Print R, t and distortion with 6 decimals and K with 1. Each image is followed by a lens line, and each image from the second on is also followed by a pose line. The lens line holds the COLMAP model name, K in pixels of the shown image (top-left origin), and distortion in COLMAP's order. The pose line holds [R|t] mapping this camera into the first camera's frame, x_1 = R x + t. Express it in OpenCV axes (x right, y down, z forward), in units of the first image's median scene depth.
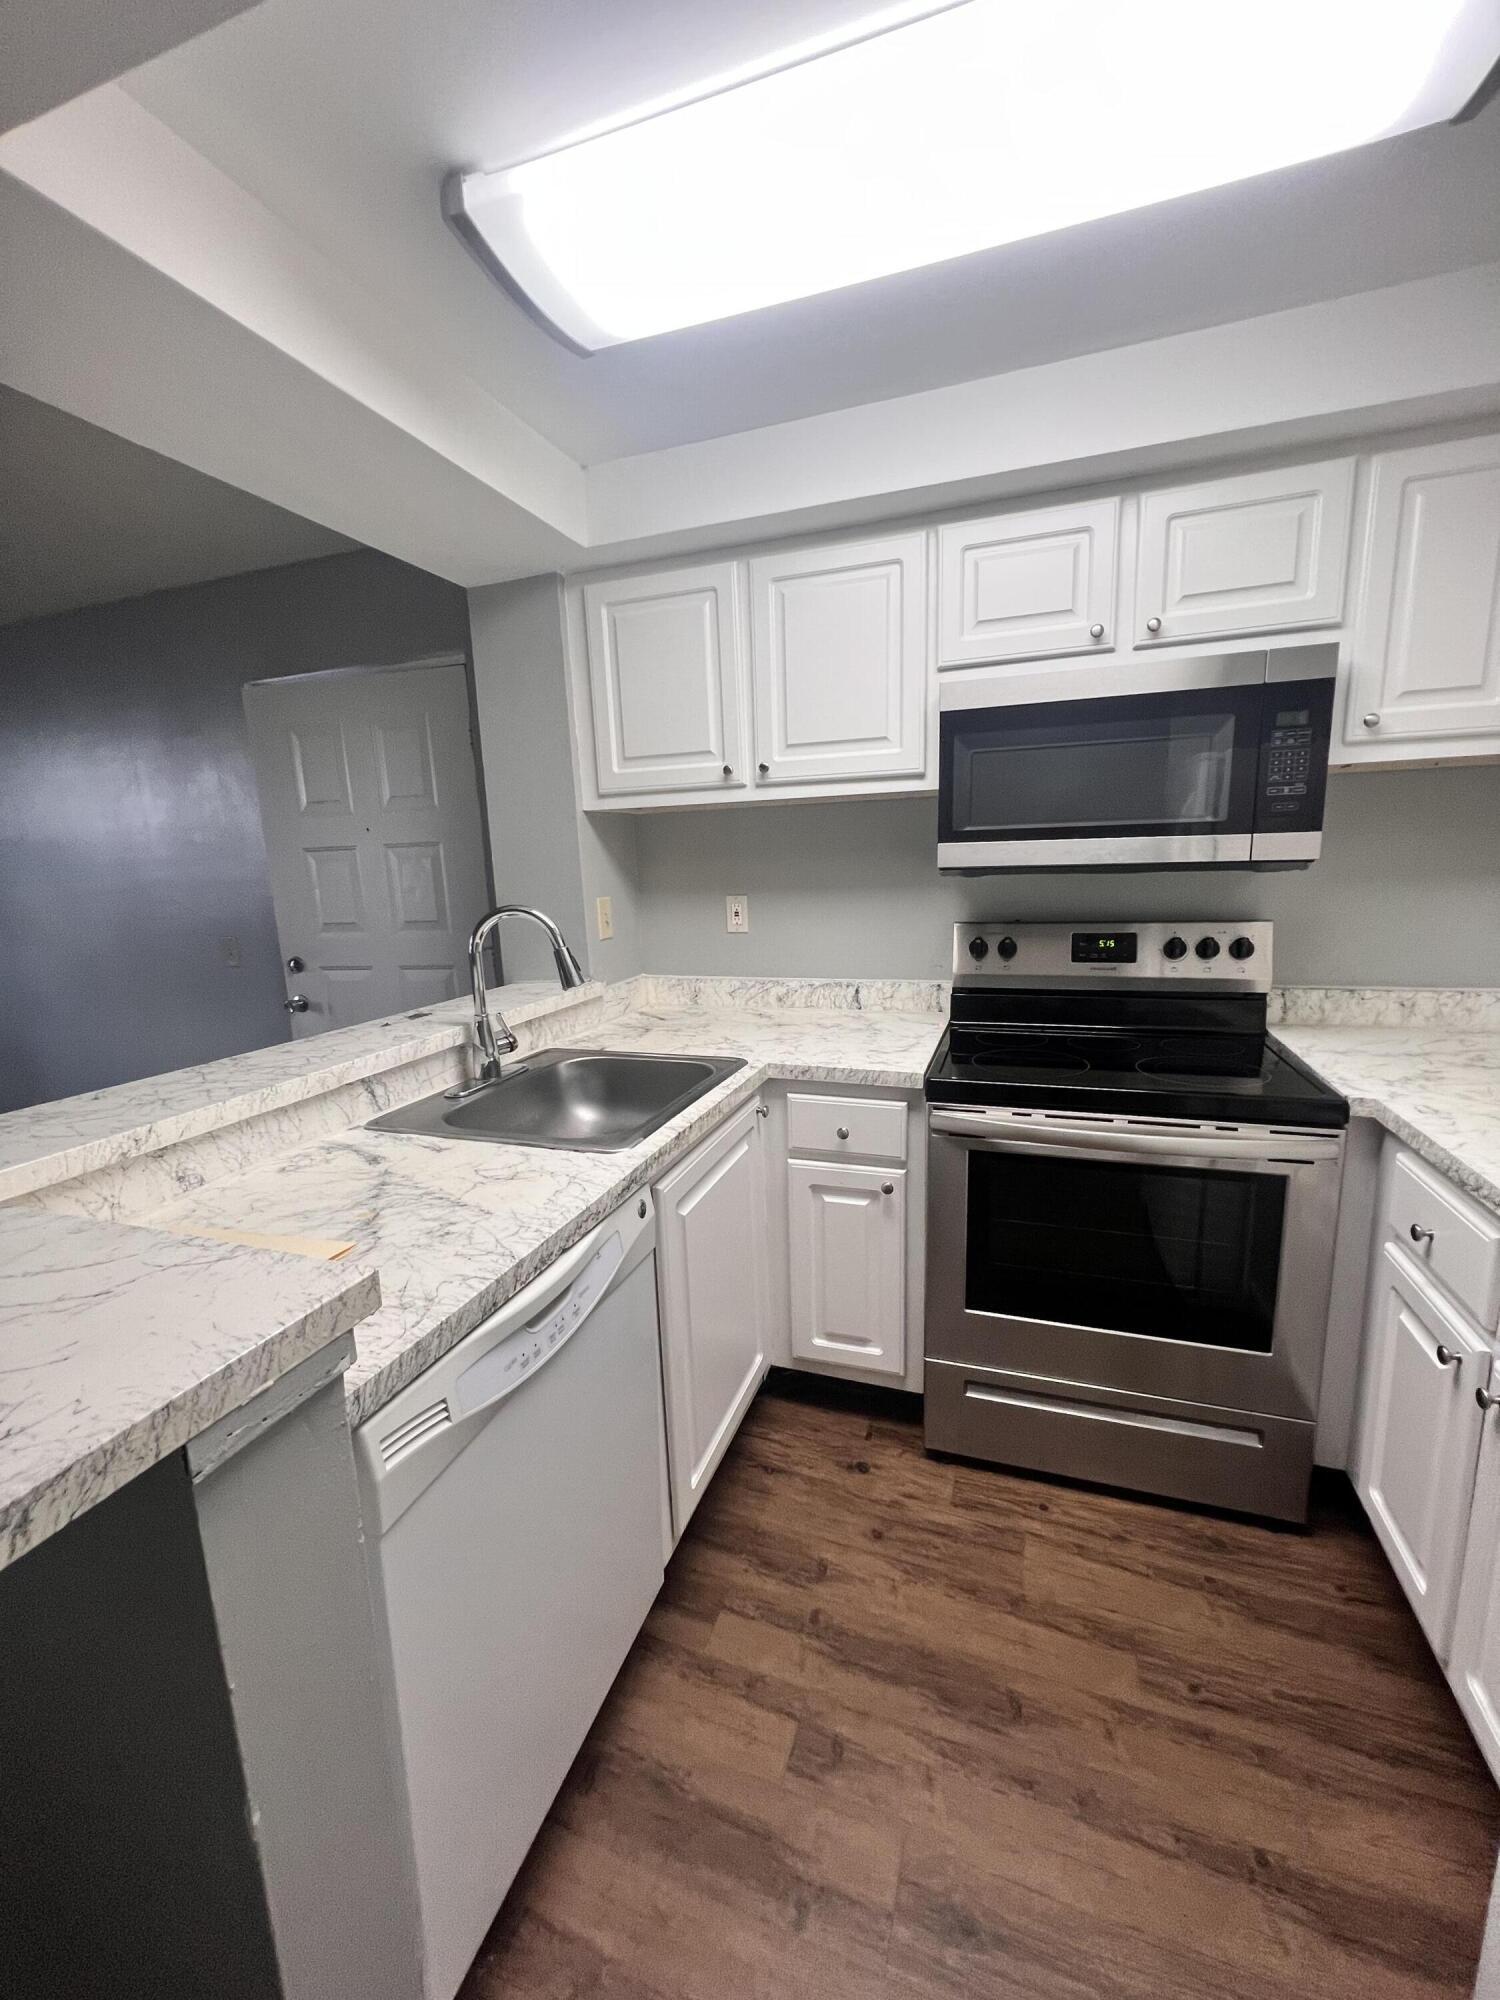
lens RADIAL K [[831.5, 0, 743.1], [0, 831.5, 1005.4], [0, 0, 1]] dist [-0.000240, 0.000863]
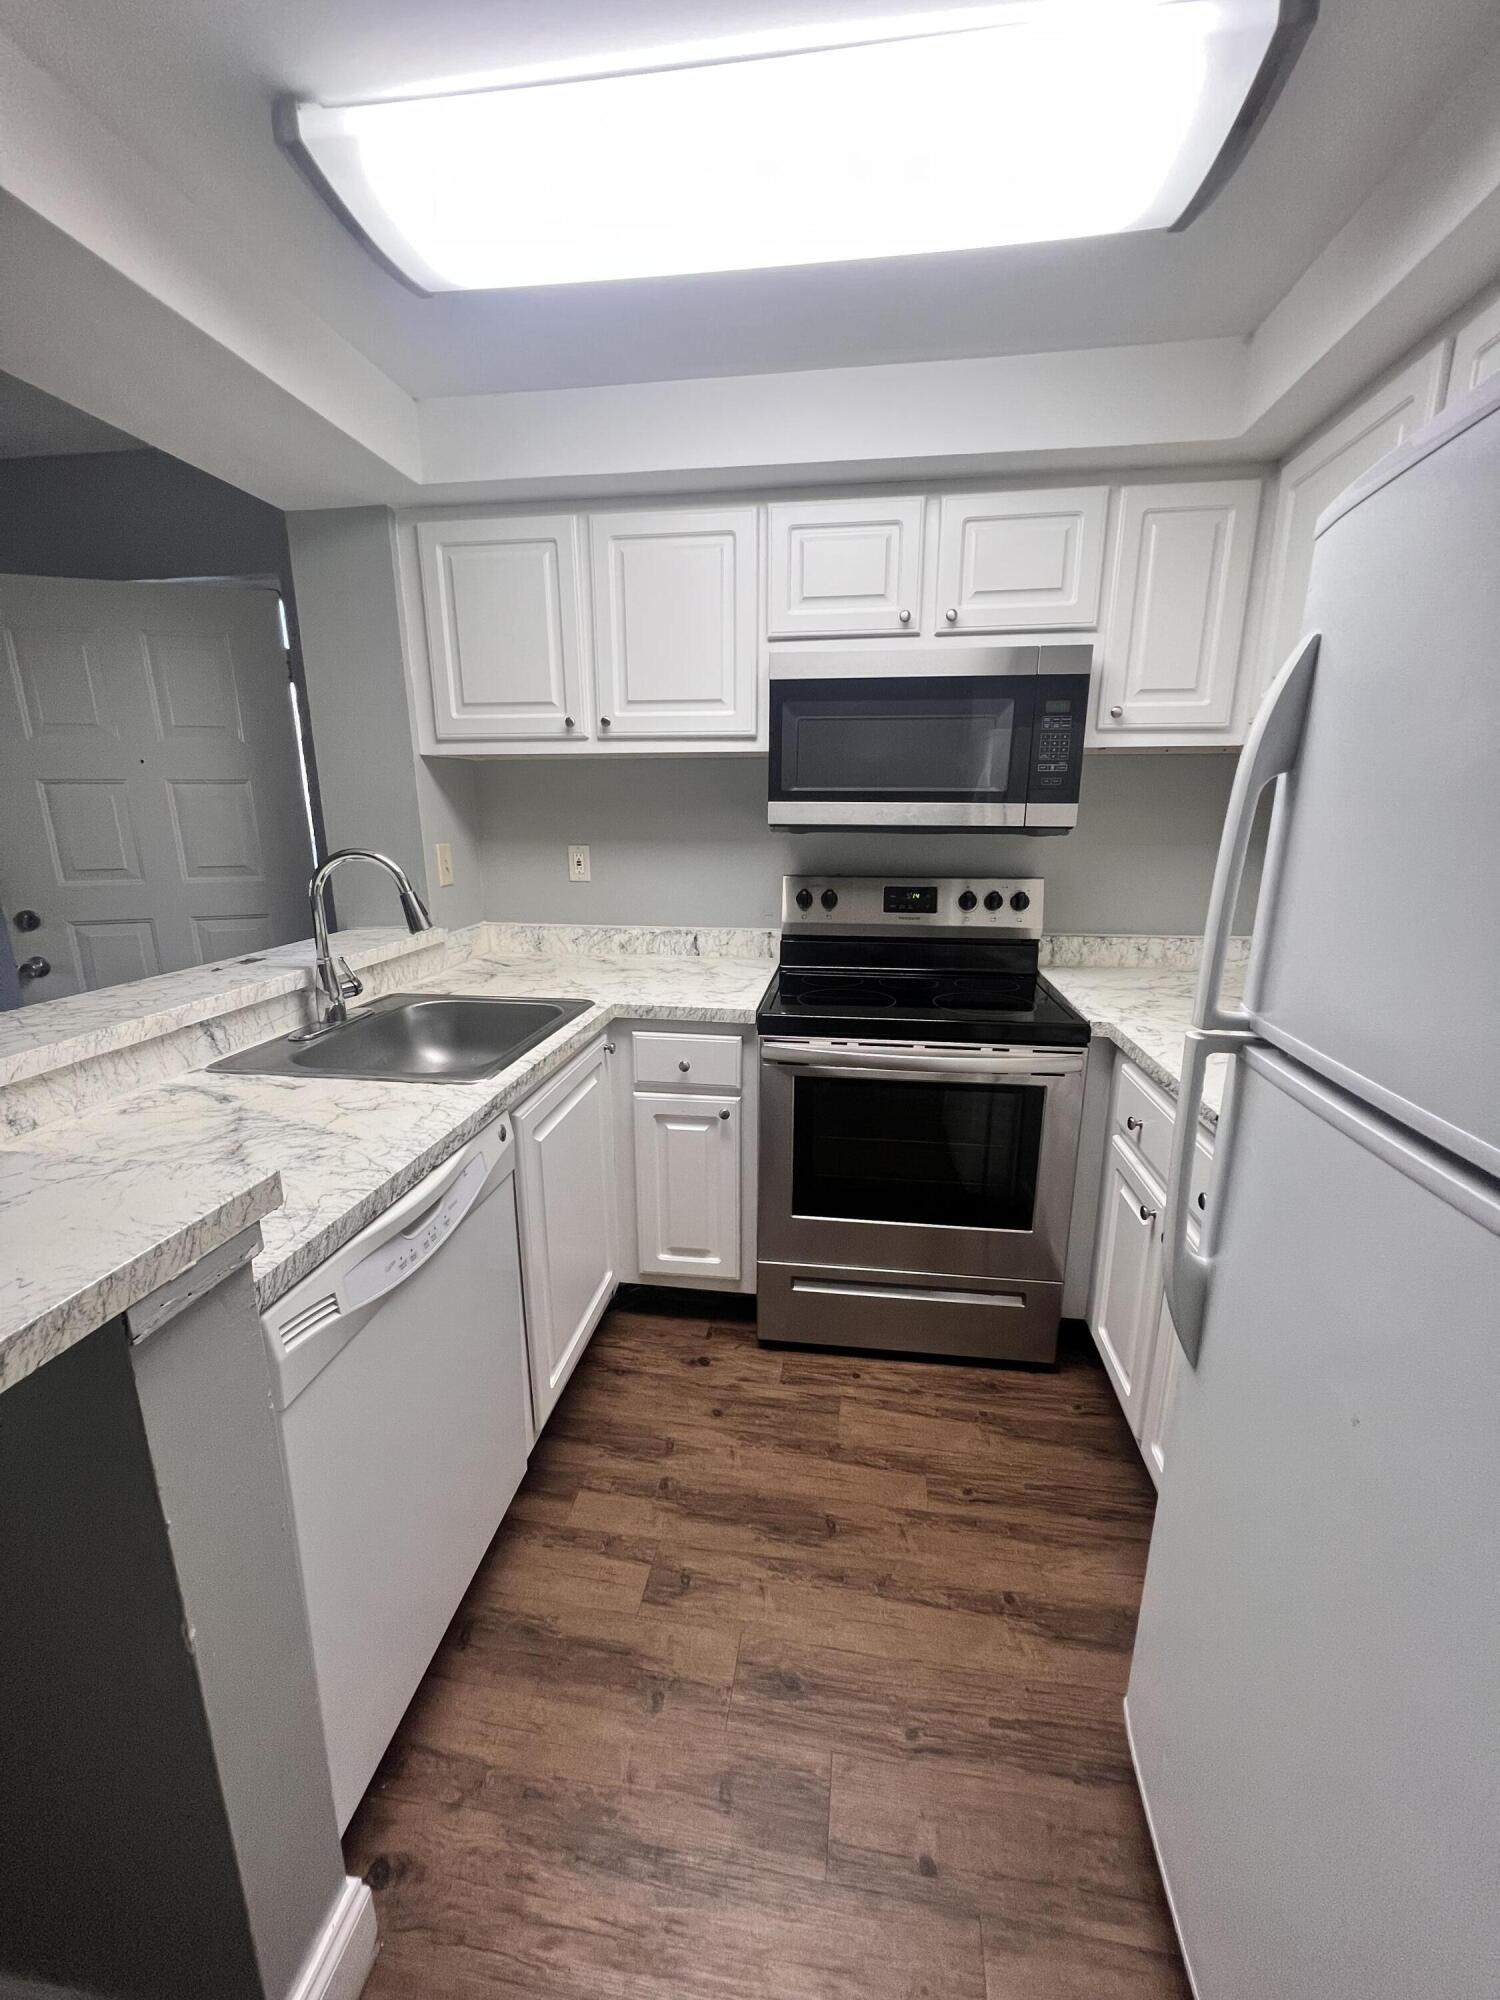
lens RADIAL K [[831.4, 0, 750.7], [0, 831.4, 1008.4], [0, 0, 1]] dist [-0.001214, 0.000139]
pose [[0.978843, -0.014402, 0.204104, -0.019519], [0.002603, 0.998315, 0.057961, 0.016850], [-0.204595, -0.056204, 0.977232, -0.099232]]
